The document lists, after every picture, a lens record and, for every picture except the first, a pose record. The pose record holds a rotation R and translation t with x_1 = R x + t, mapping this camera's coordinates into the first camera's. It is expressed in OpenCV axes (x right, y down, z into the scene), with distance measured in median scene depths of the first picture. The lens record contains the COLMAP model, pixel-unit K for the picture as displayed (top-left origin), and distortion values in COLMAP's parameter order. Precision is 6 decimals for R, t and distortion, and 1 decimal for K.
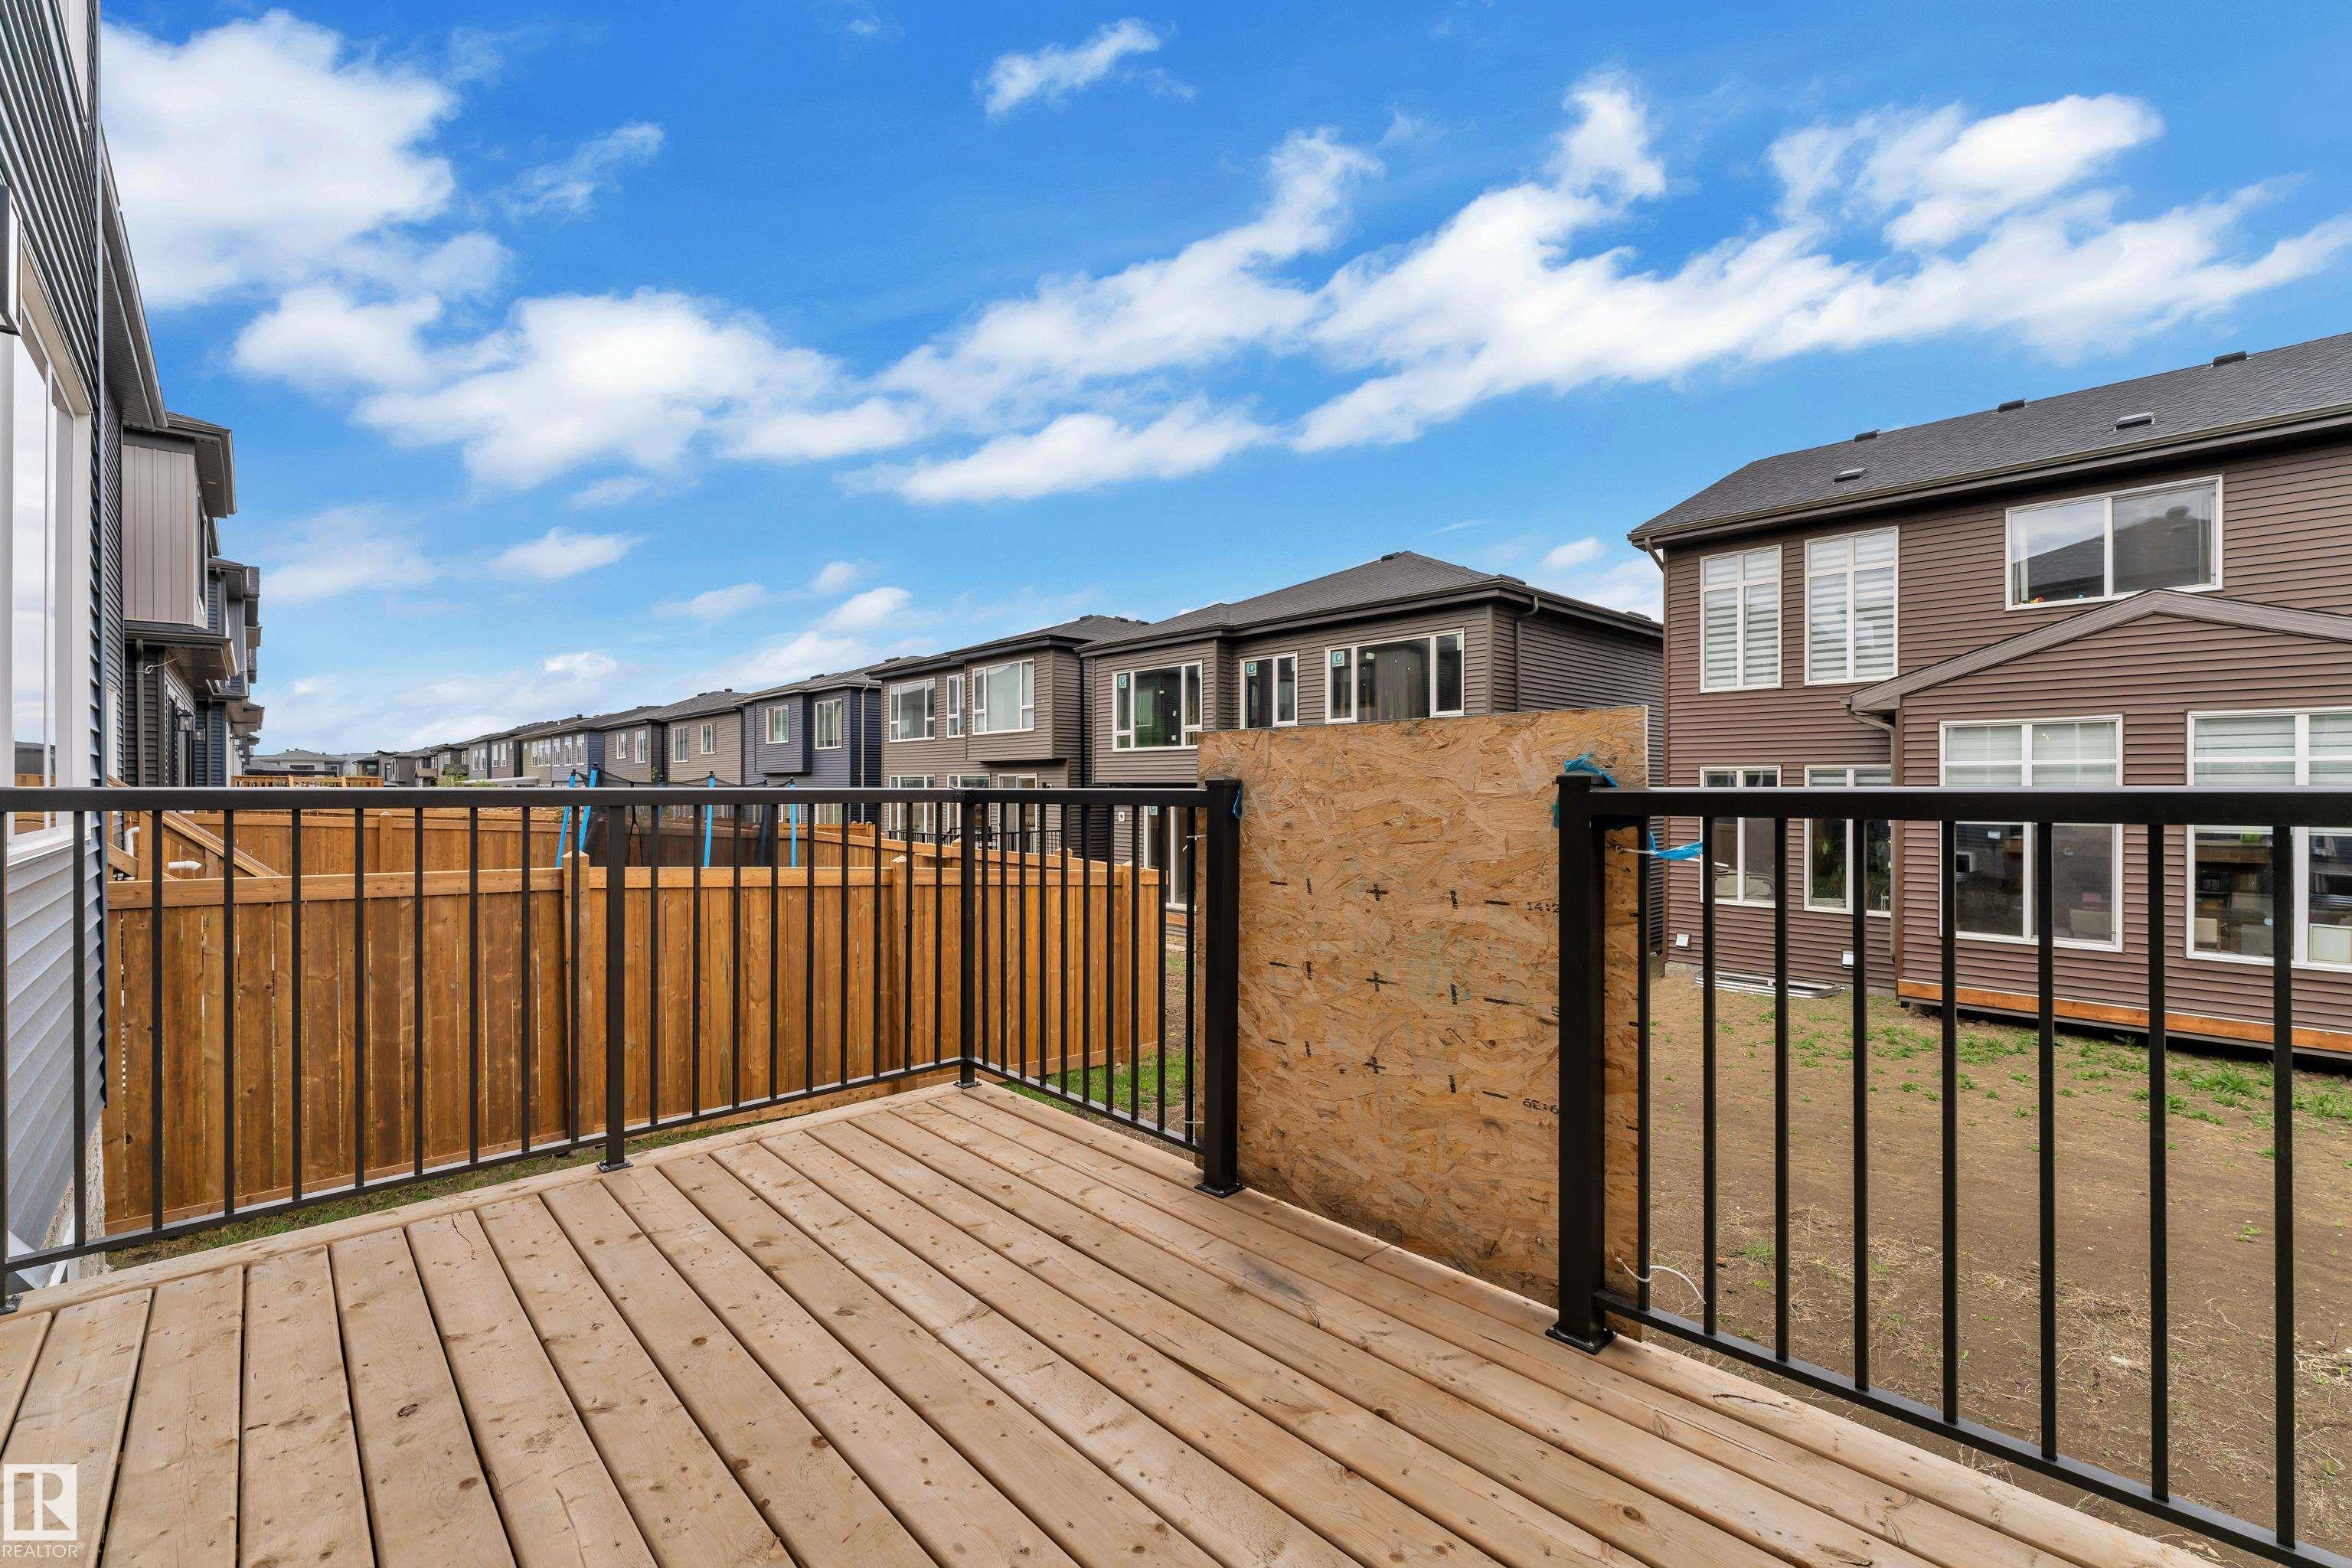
lens RADIAL K [[993.8, 0, 1177.8], [0, 993.8, 783.6], [0, 0, 1]] dist [0.001074, 0.000029]
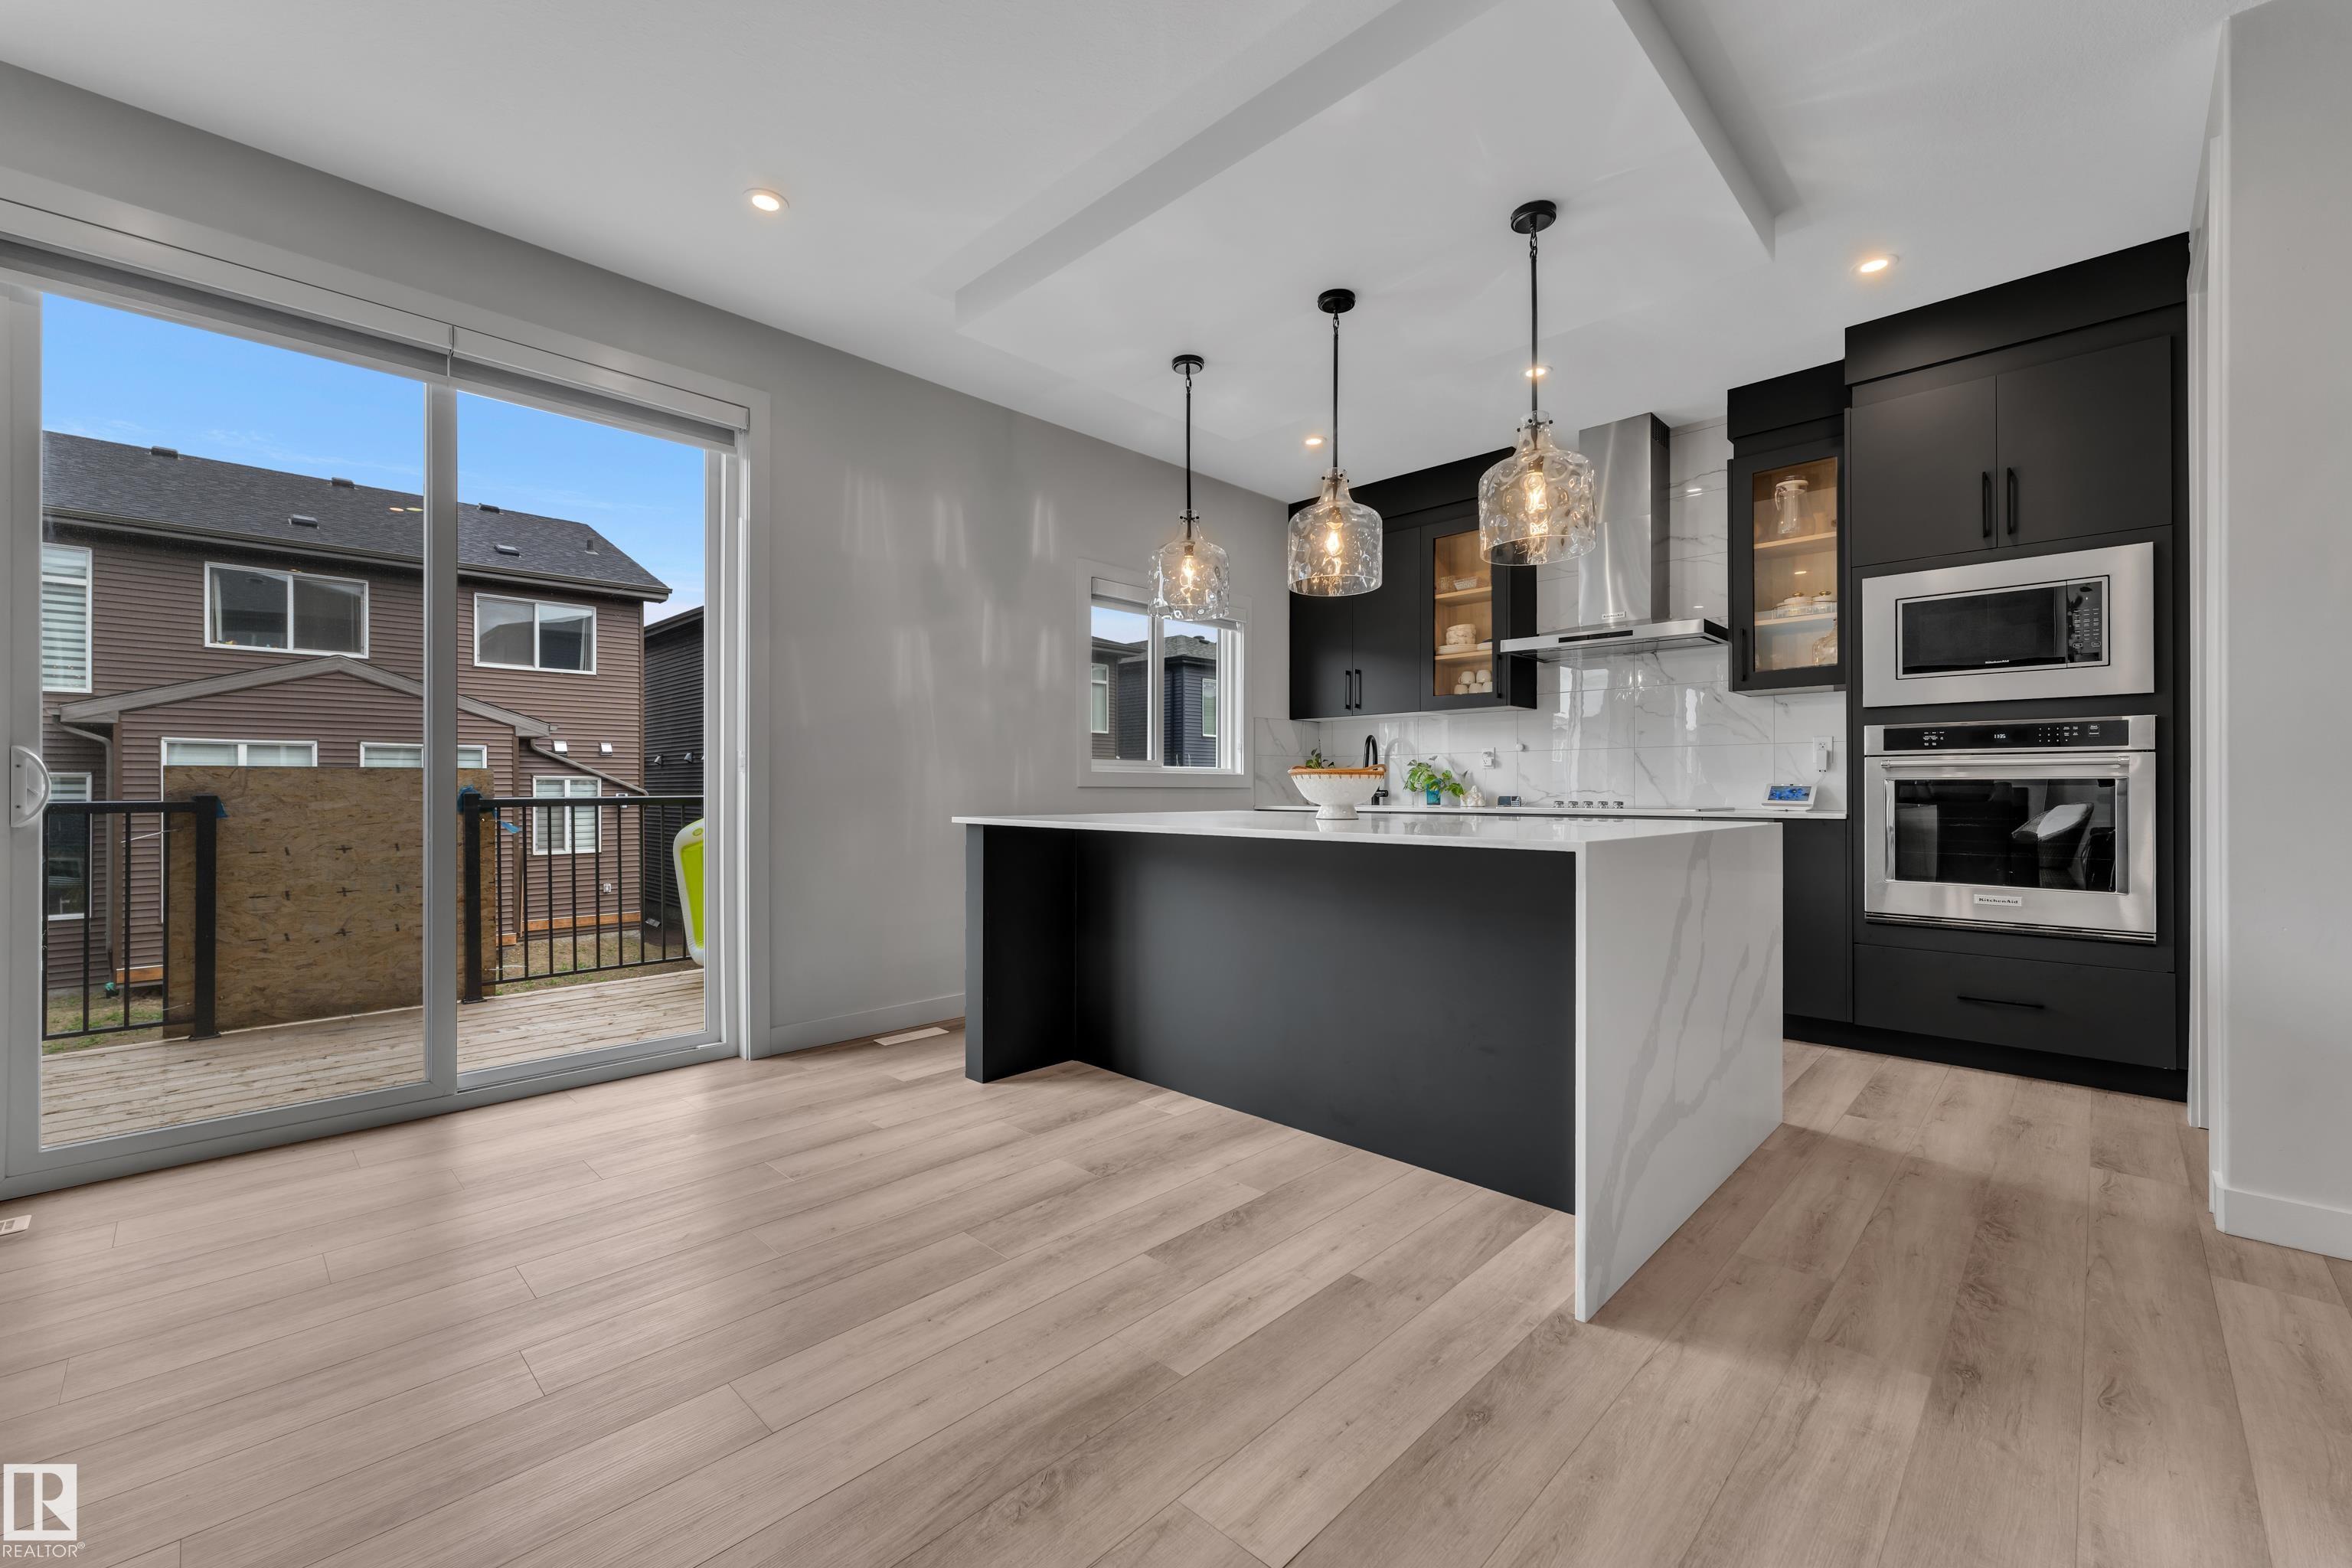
lens RADIAL K [[944.9, 0, 1180.8], [0, 944.9, 783.1], [0, 0, 1]] dist [0.003225, -0.000138]
pose [[-0.040908, 0.004758, 0.999152, -1.753107], [0.000063, 0.999989, -0.004759, -0.018698], [-0.999163, -0.000132, -0.040908, -0.634891]]
